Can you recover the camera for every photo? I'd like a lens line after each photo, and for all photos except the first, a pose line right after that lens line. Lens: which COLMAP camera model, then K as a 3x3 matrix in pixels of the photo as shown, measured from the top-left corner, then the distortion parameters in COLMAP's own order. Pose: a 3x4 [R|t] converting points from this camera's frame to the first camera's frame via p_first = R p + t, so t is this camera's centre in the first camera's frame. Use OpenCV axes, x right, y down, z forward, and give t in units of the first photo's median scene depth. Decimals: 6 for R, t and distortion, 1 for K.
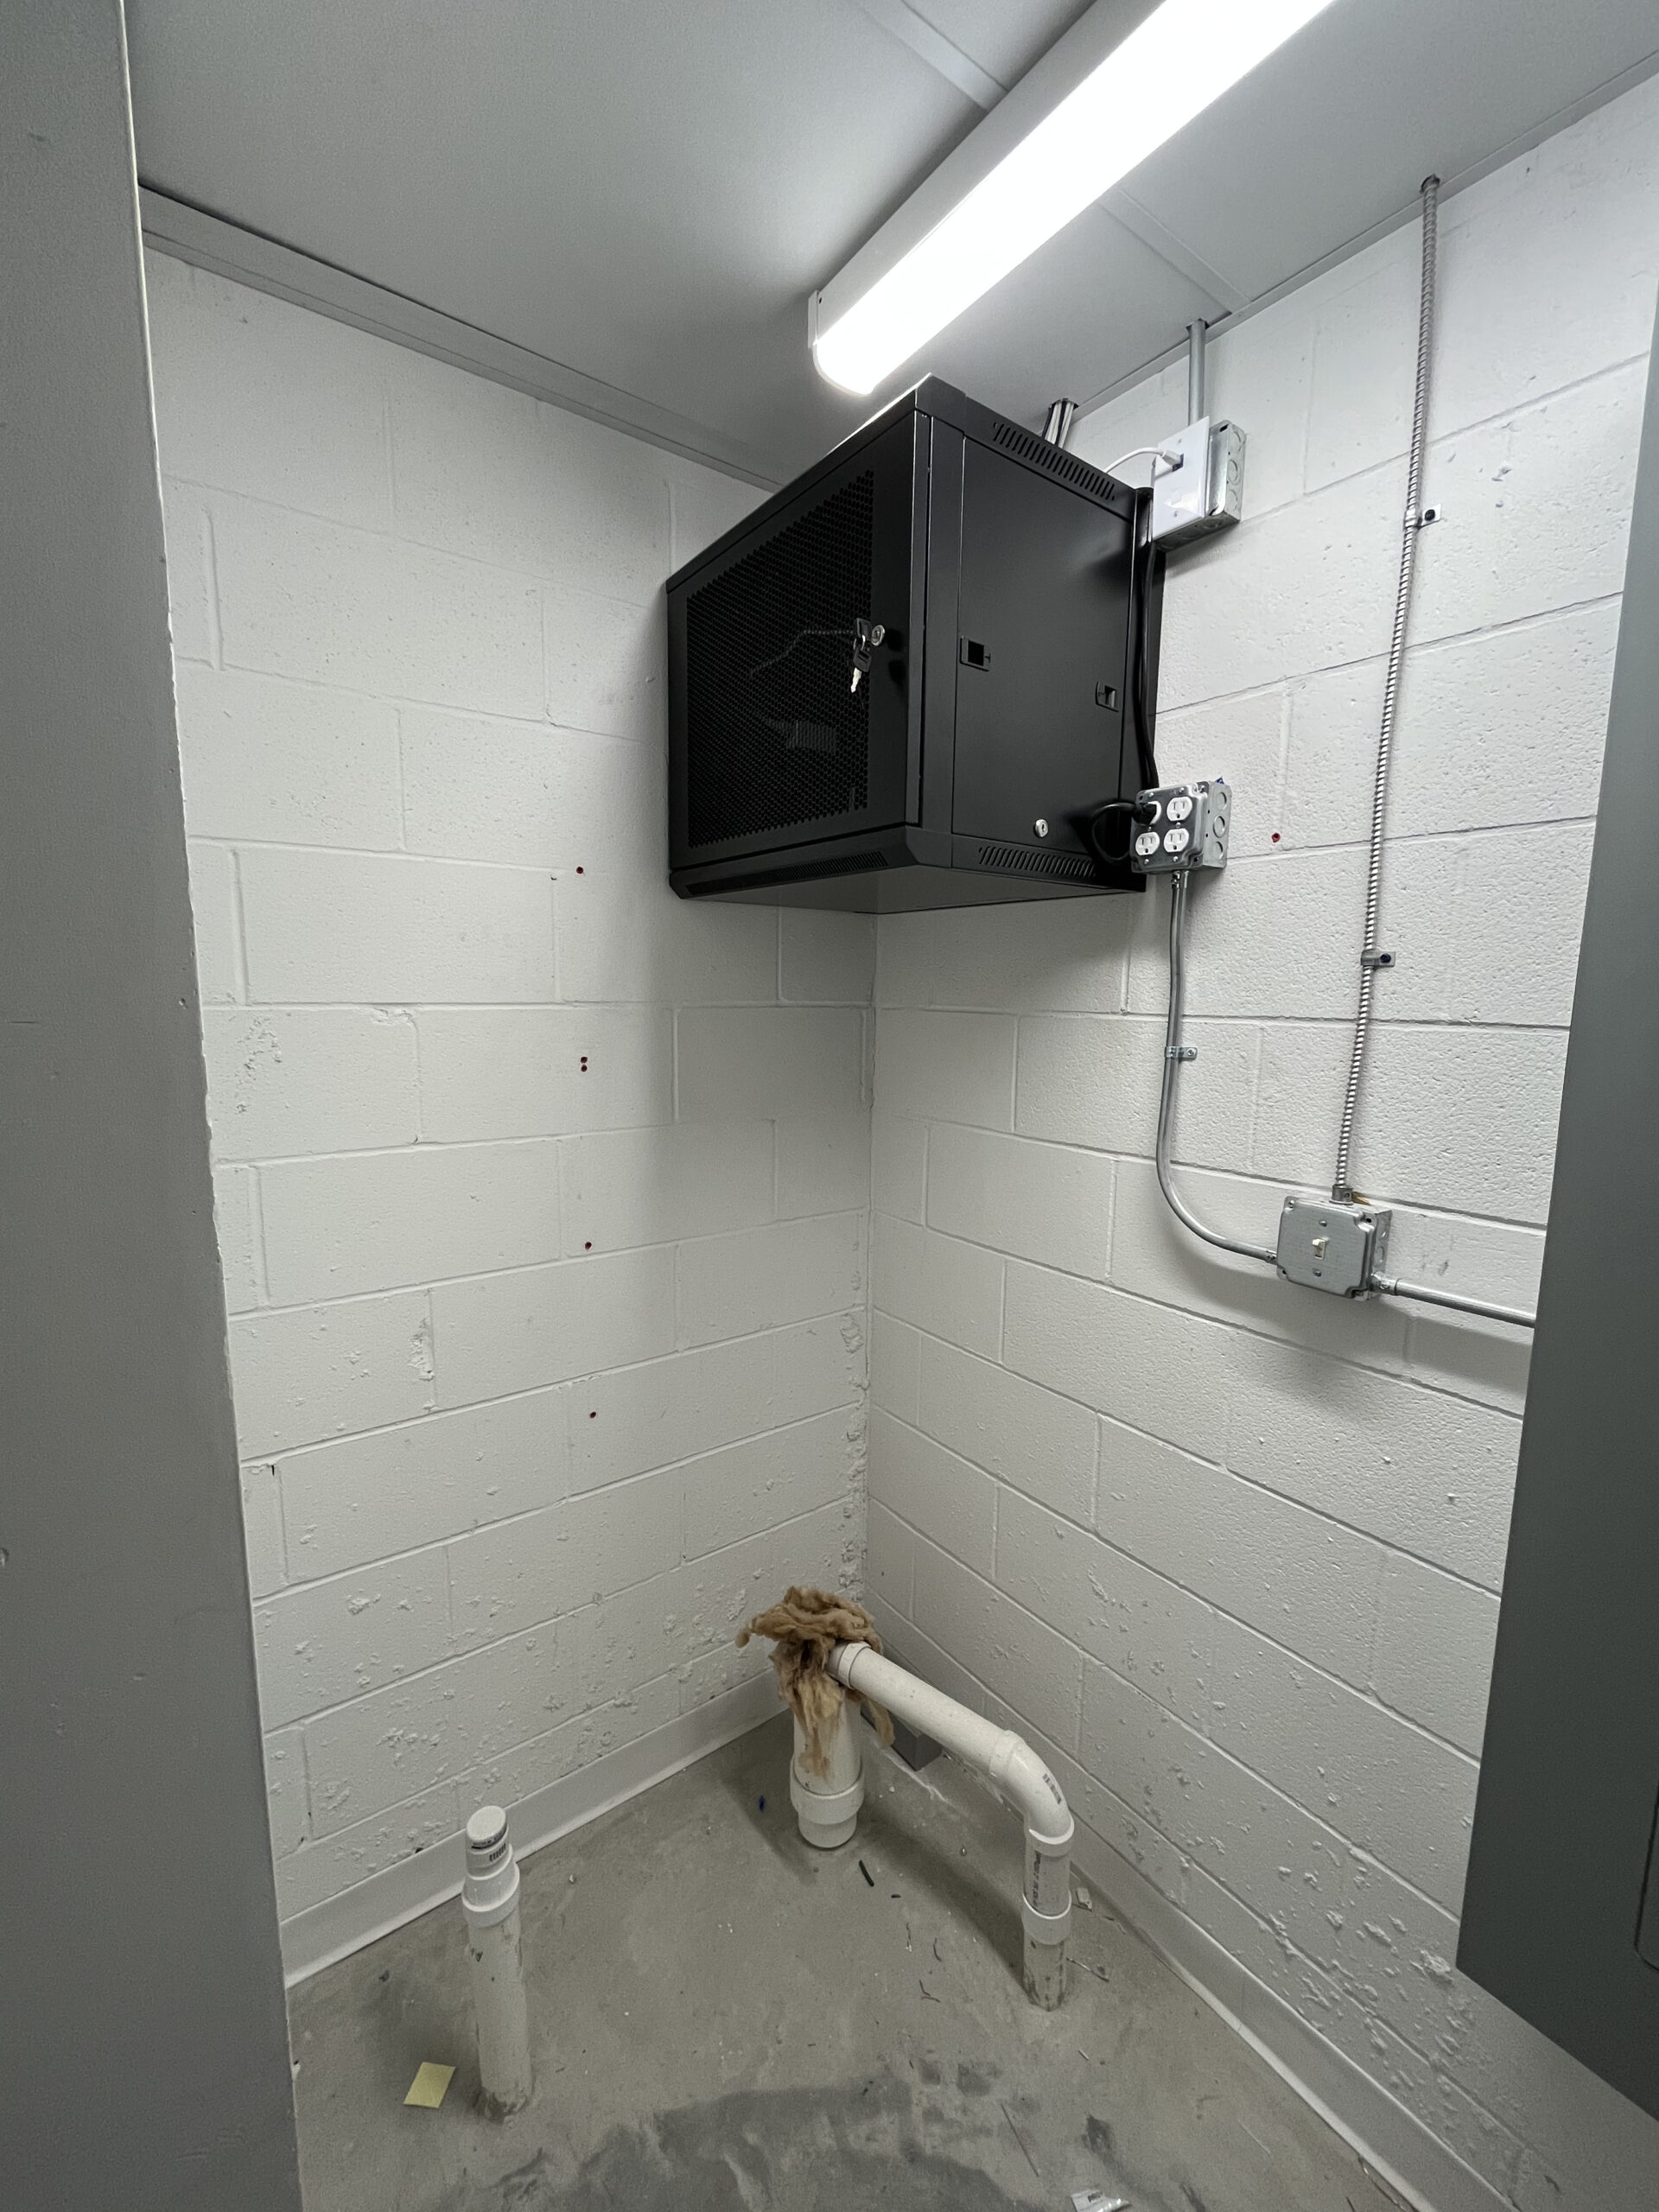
lens RADIAL K [[904.8, 0, 829.5], [0, 904.8, 1106.0], [0, 0, 1]] dist [-0.001021, 0.005568]
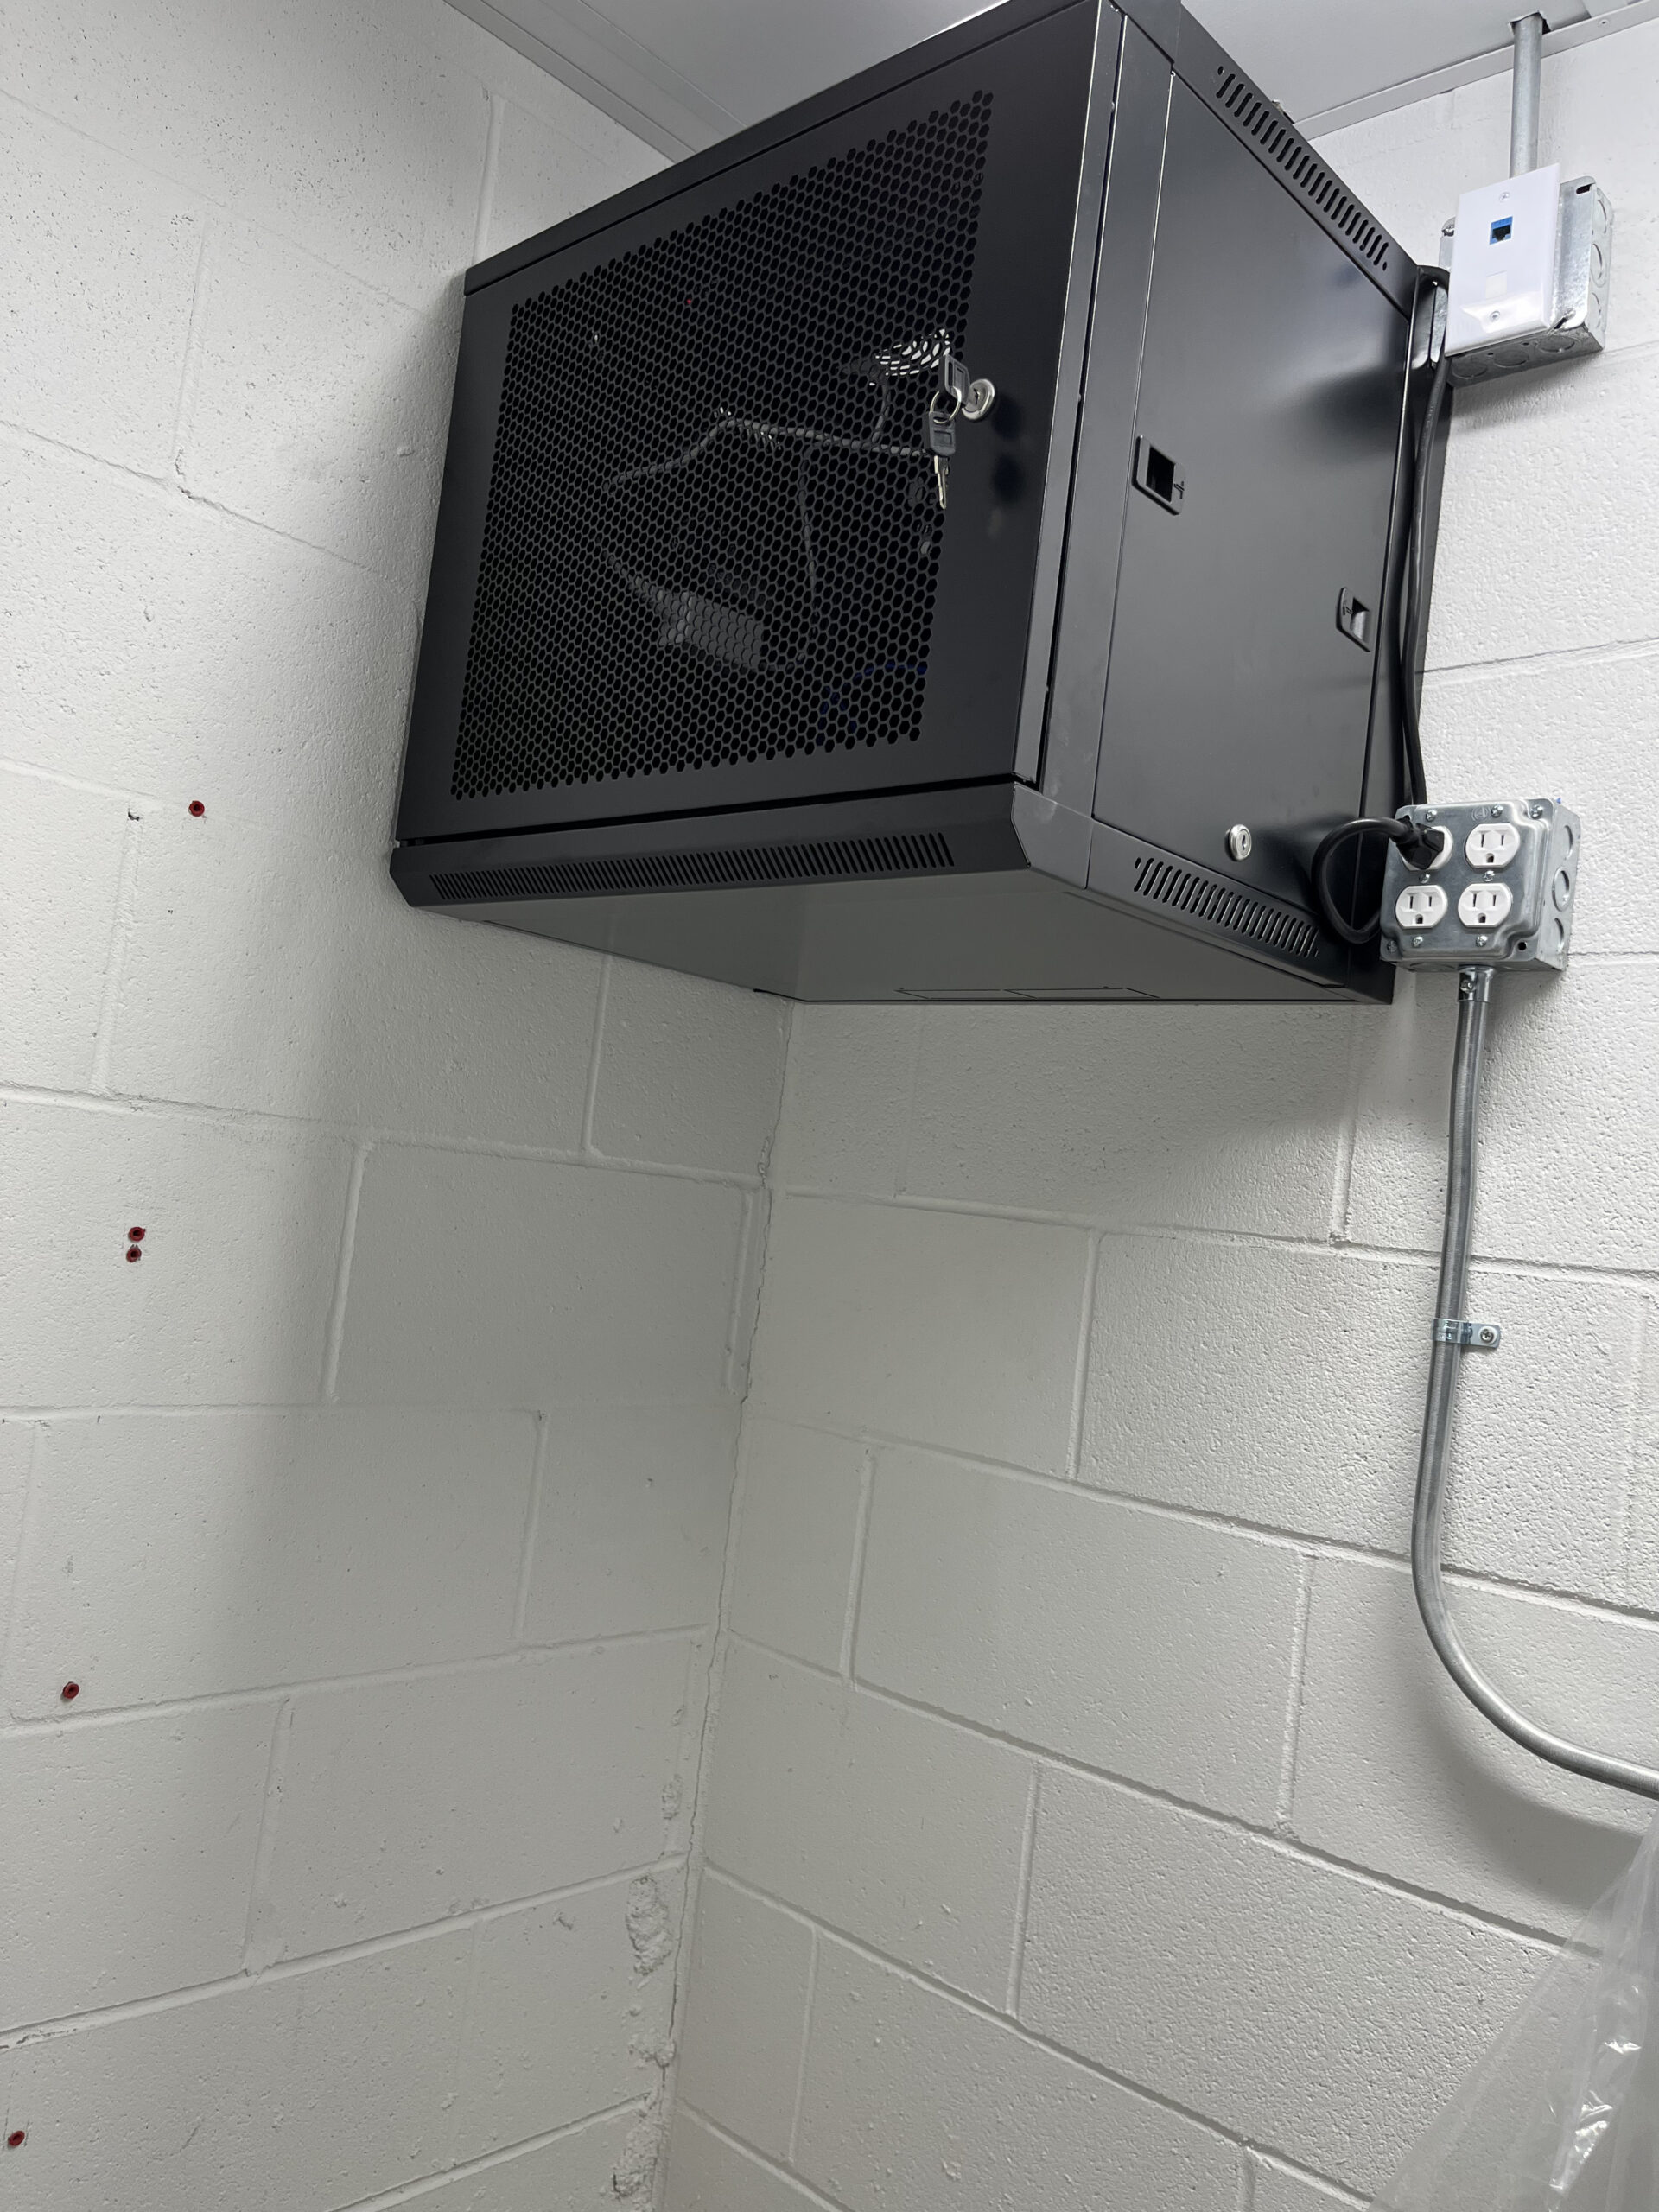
lens RADIAL K [[1692.2, 0, 829.5], [0, 1692.2, 1106.0], [0, 0, 1]] dist [0.060064, -0.077853]
pose [[0.976843, 0.110540, 0.183192, -0.122454], [-0.075451, 0.979169, -0.188509, 0.018969], [-0.200214, 0.170321, 0.964834, 0.172440]]
